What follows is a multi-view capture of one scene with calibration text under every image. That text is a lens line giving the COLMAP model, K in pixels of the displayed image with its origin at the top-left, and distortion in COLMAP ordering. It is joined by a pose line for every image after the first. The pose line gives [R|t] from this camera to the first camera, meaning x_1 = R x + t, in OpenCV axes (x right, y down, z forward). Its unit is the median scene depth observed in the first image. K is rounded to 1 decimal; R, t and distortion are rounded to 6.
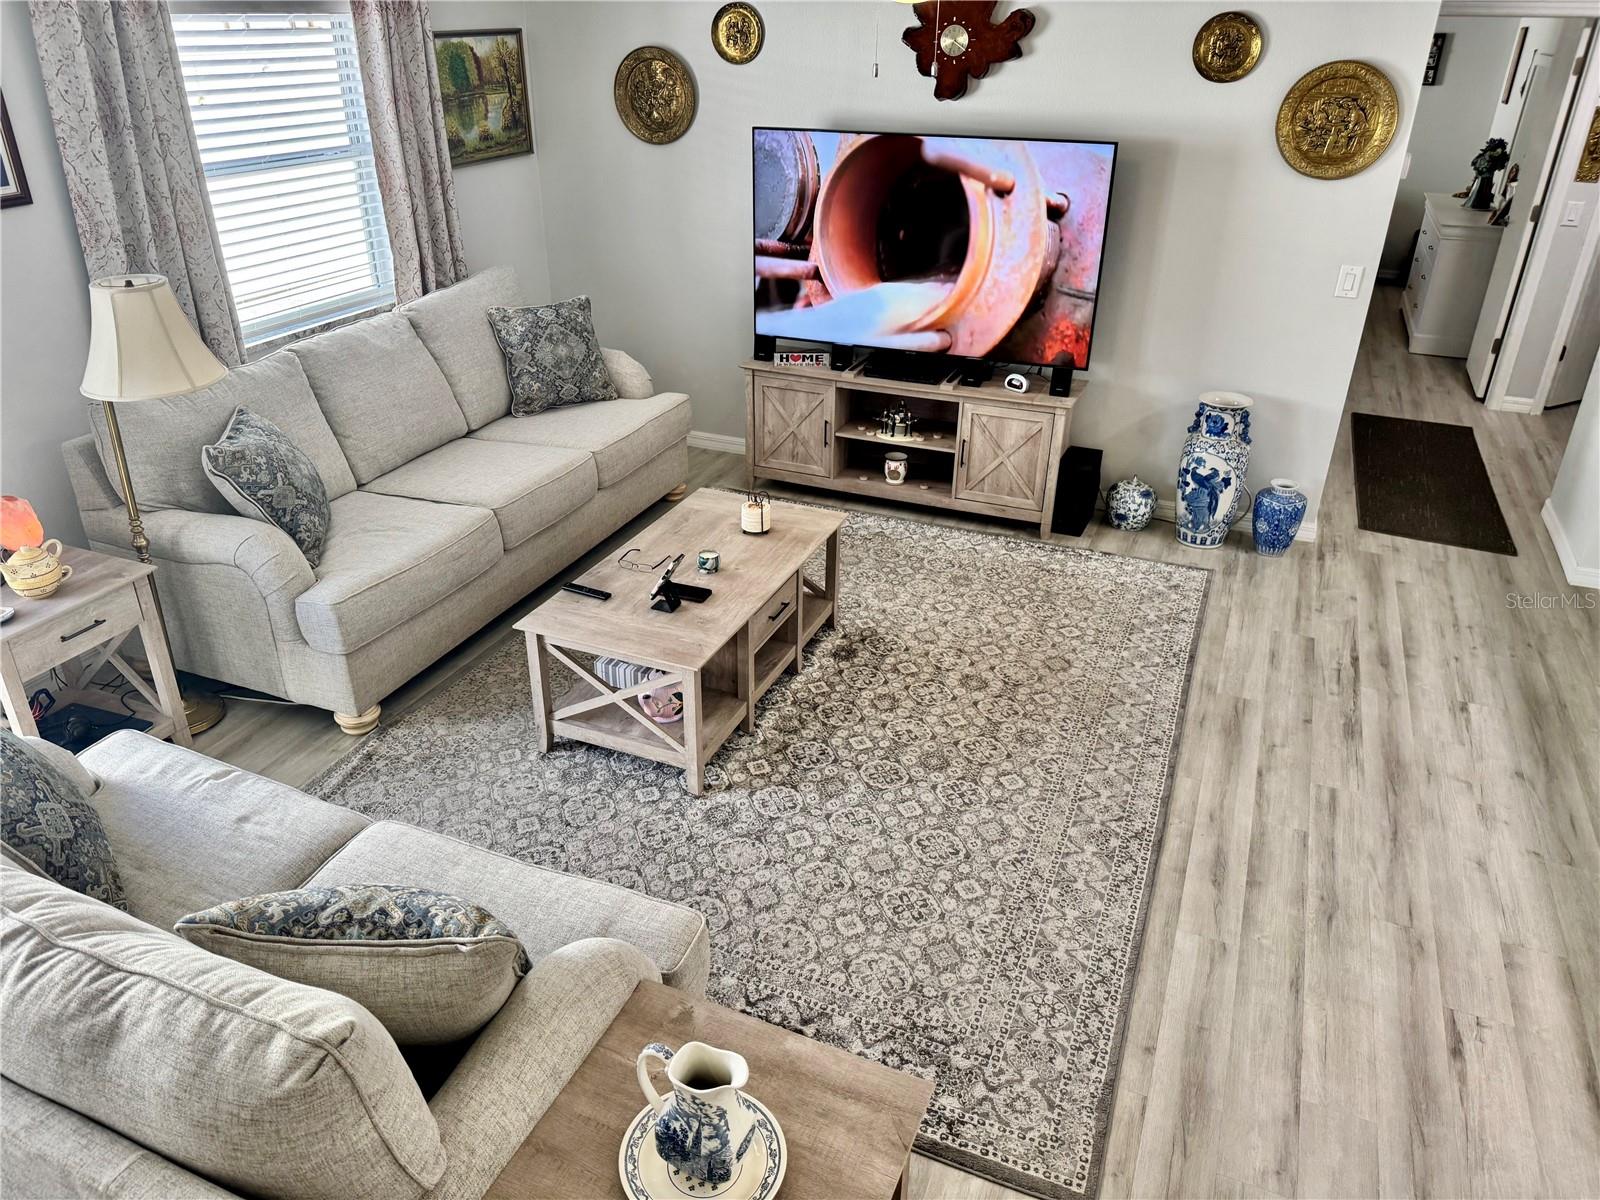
lens RADIAL K [[1122.5, 0, 806.4], [0, 1122.5, 613.2], [0, 0, 1]] dist [0.055059, -0.070222]
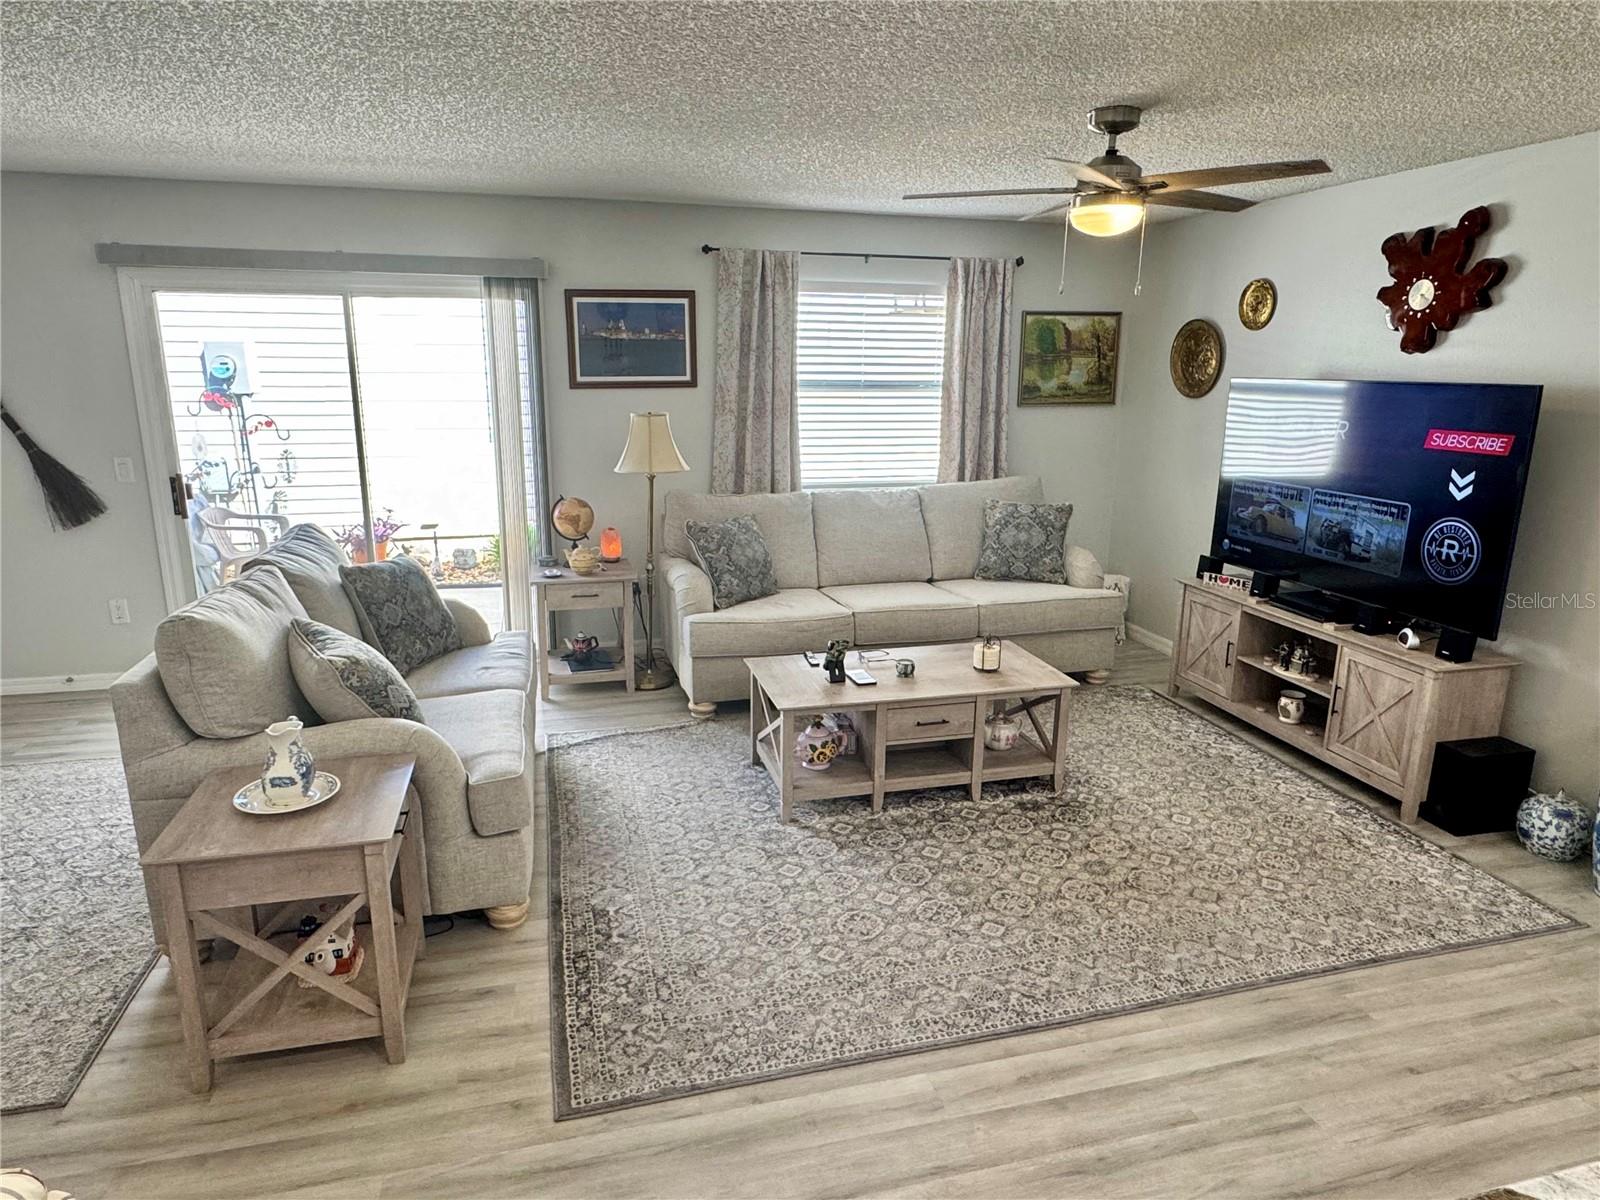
lens RADIAL K [[1002.0, 0, 804.2], [0, 1002.0, 606.9], [0, 0, 1]] dist [-0.007542, 0.002637]
pose [[0.600919, 0.185891, -0.777393, 0.496898], [-0.377073, 0.923485, -0.070650, 0.008272], [0.704778, 0.335589, 0.625034, 0.158300]]
